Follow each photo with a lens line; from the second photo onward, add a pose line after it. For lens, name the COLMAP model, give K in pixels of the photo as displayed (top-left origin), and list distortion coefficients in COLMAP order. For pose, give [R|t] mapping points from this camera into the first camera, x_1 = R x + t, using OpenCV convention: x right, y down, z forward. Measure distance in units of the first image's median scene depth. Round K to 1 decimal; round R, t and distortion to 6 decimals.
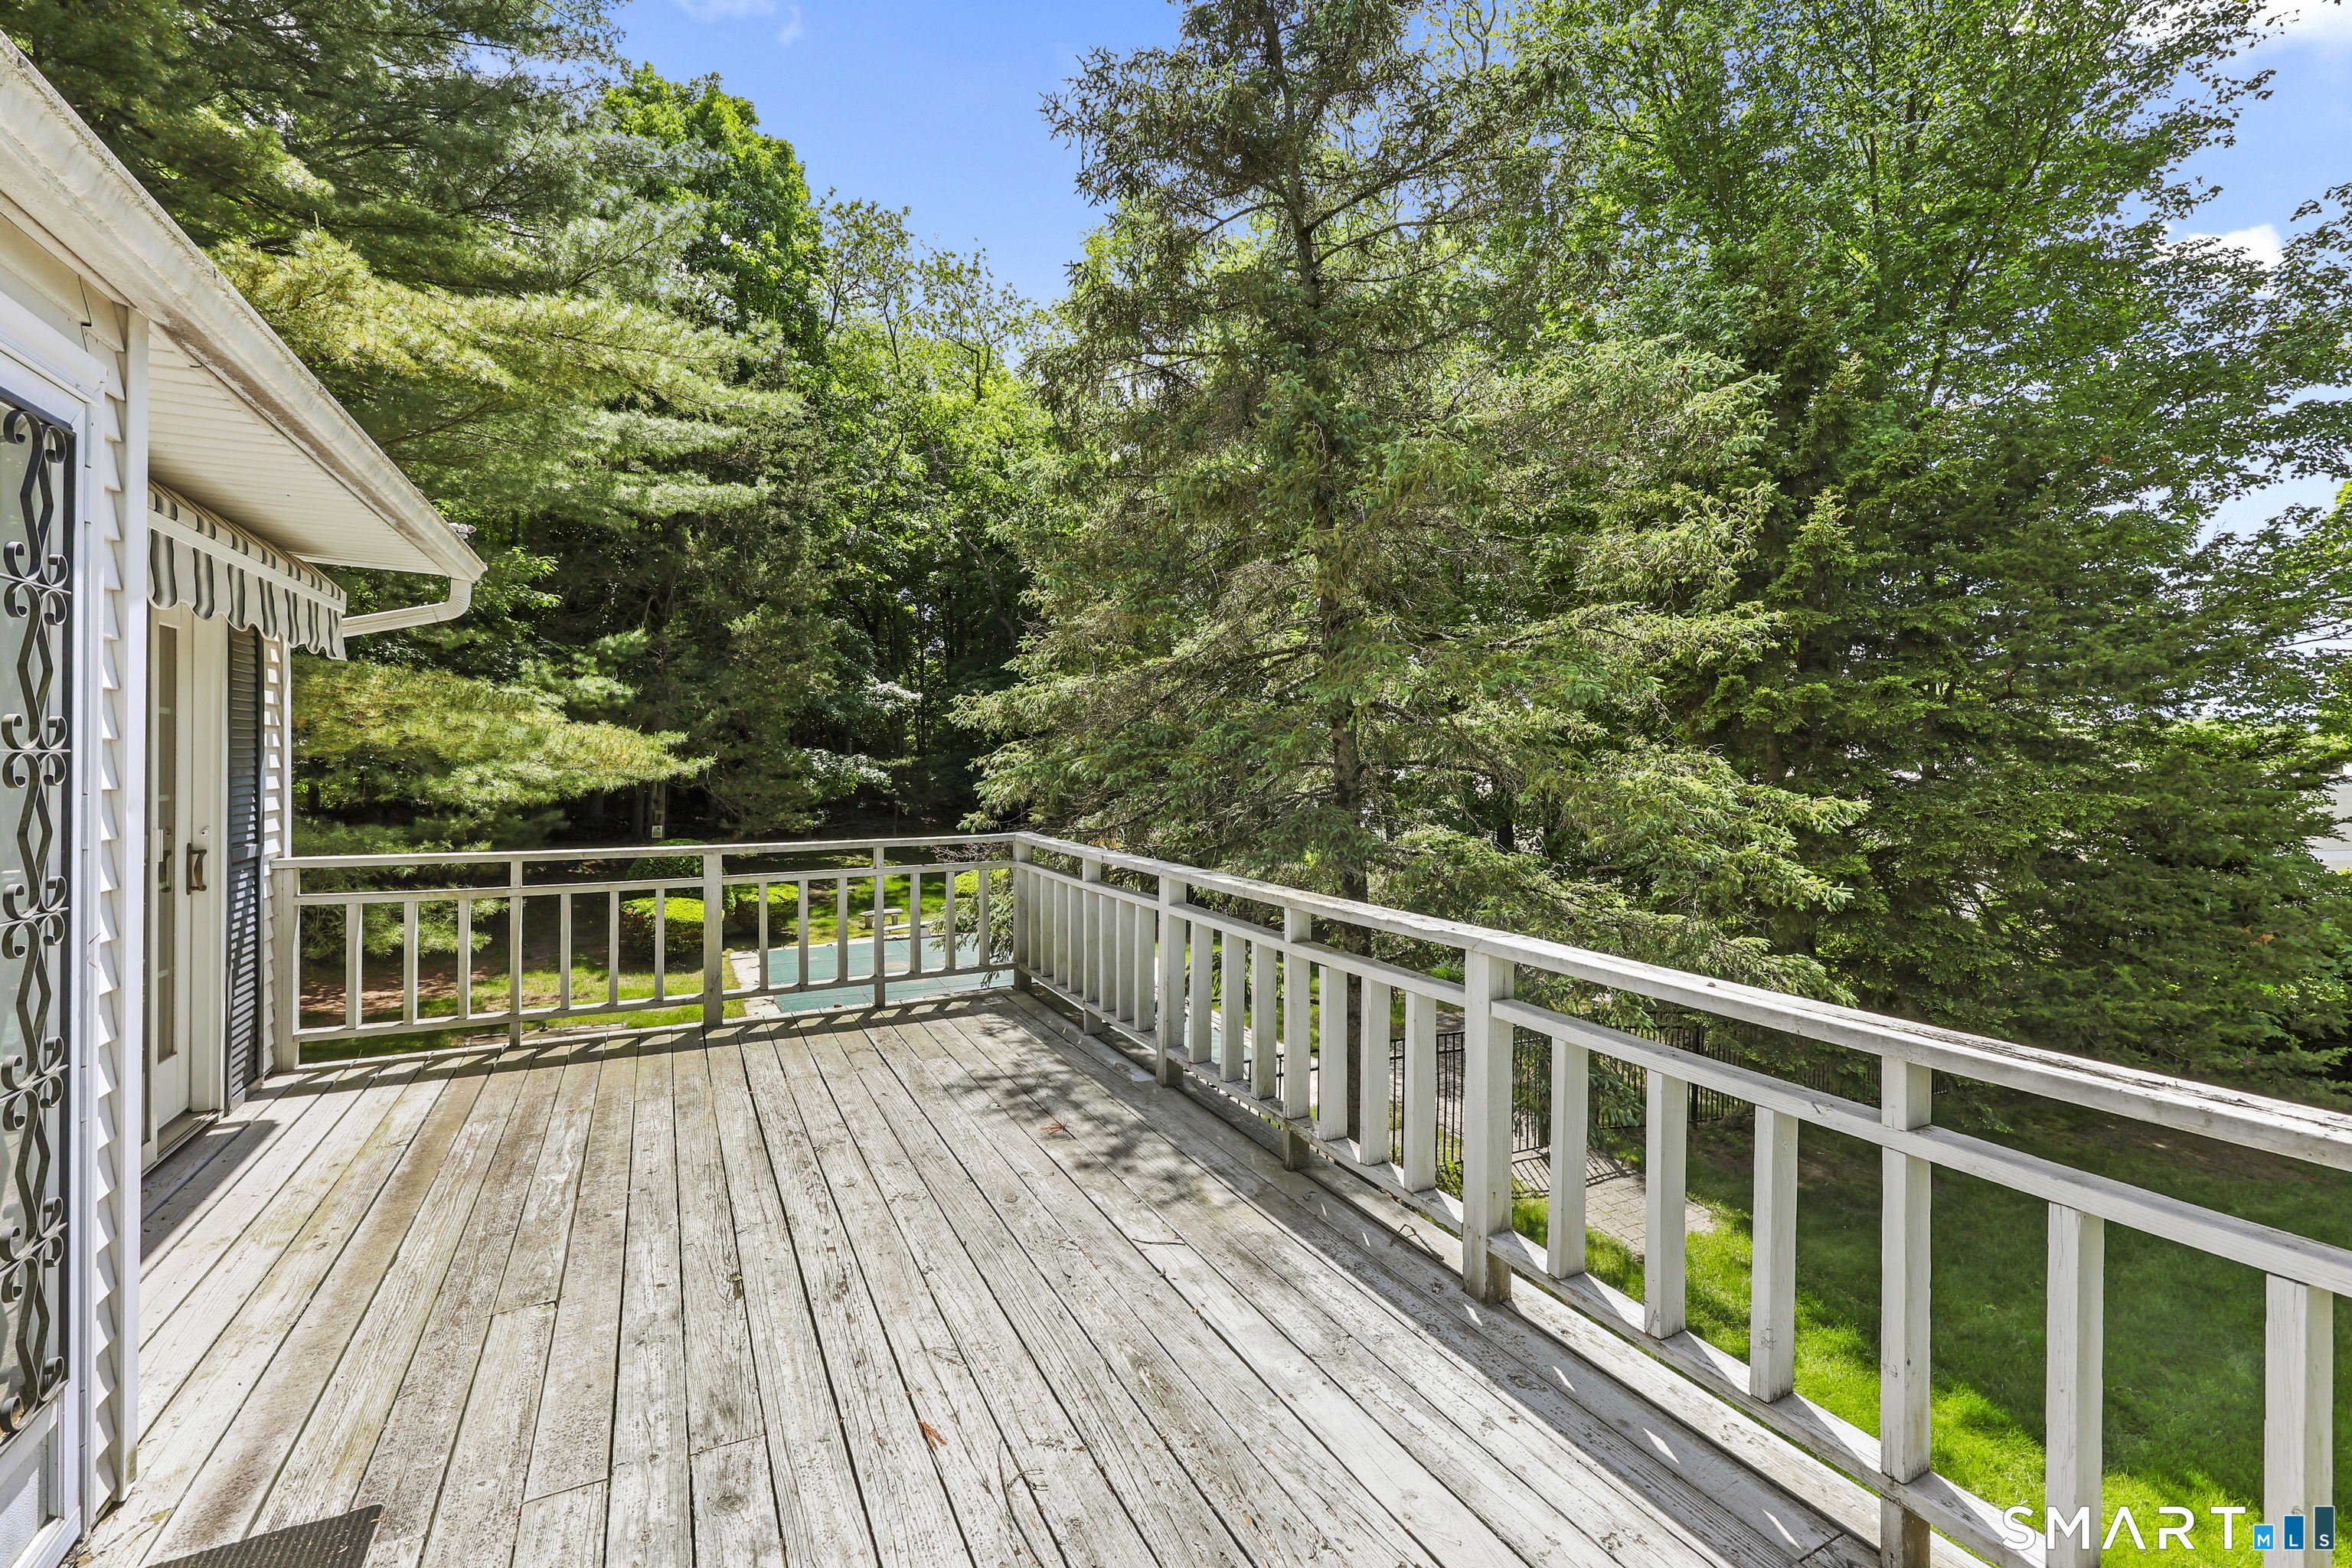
lens RADIAL K [[958.8, 0, 1168.9], [0, 958.8, 762.9], [0, 0, 1]] dist [-0.003337, 0.000928]
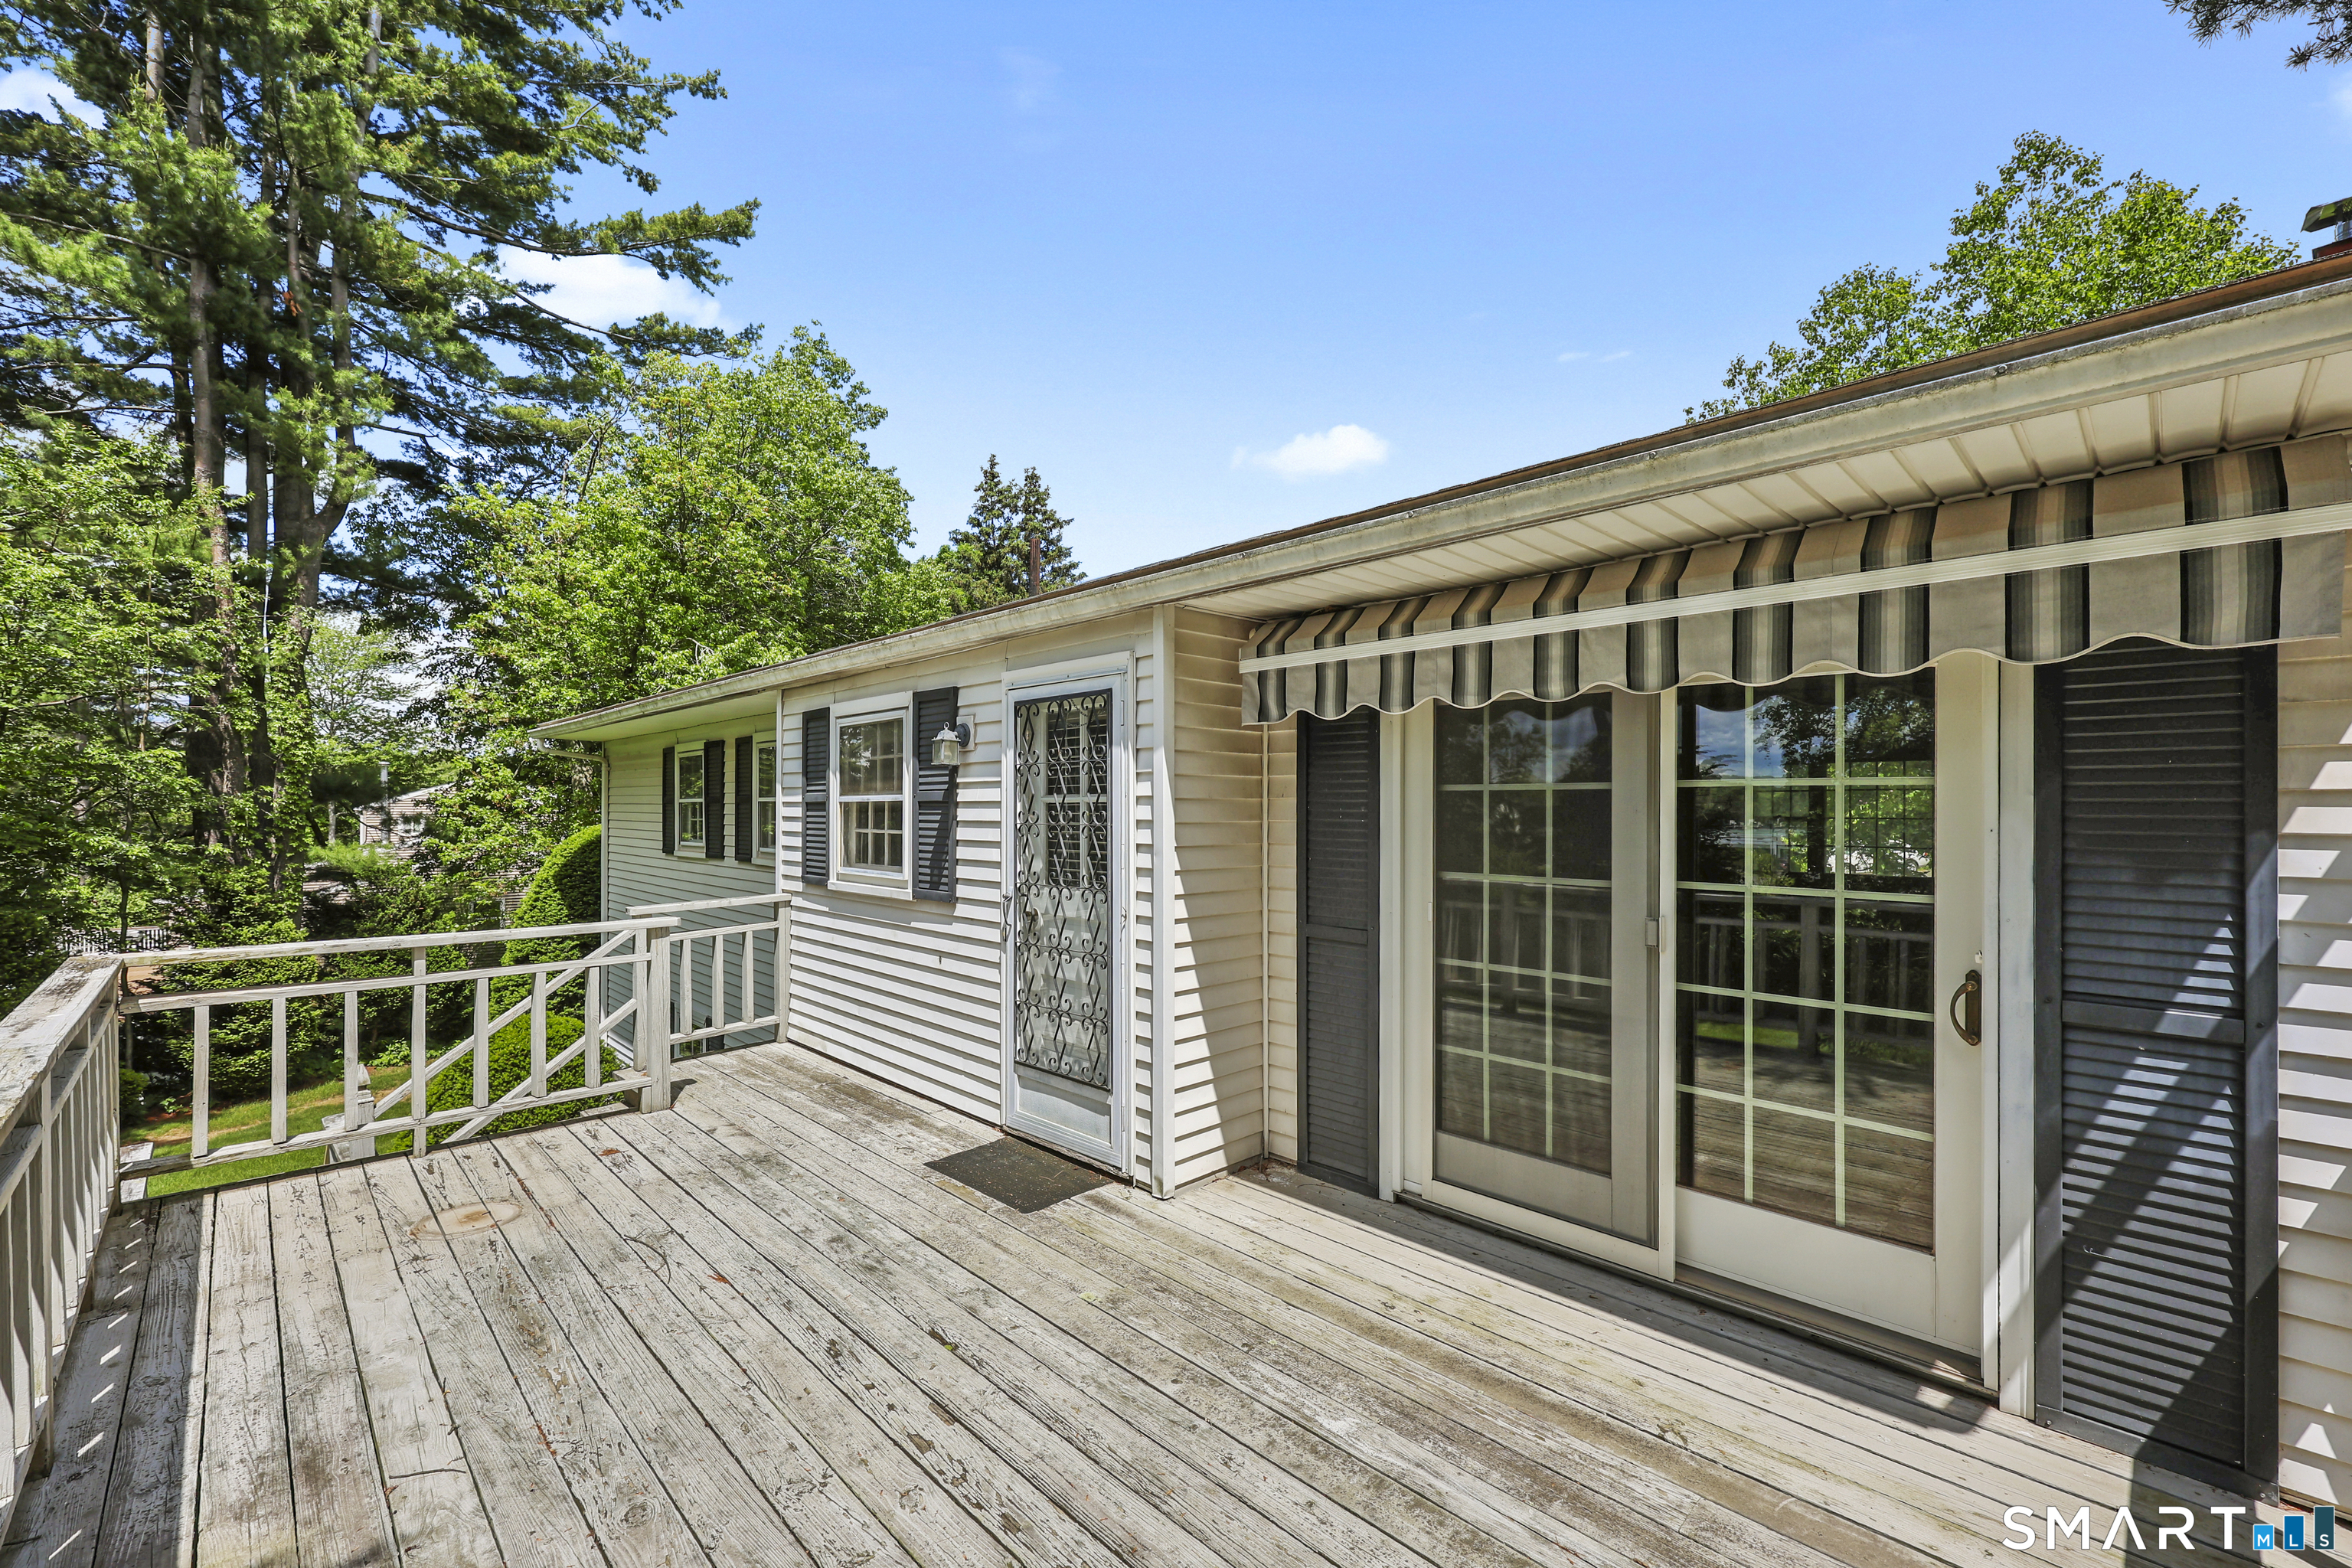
lens RADIAL K [[958.8, 0, 1172.3], [0, 958.8, 797.0], [0, 0, 1]] dist [-0.003337, 0.000928]
pose [[-0.959443, -0.004008, -0.281875, -0.366478], [-0.004828, 0.999986, 0.002215, -0.043408], [0.281863, 0.003486, -0.959448, 1.917949]]
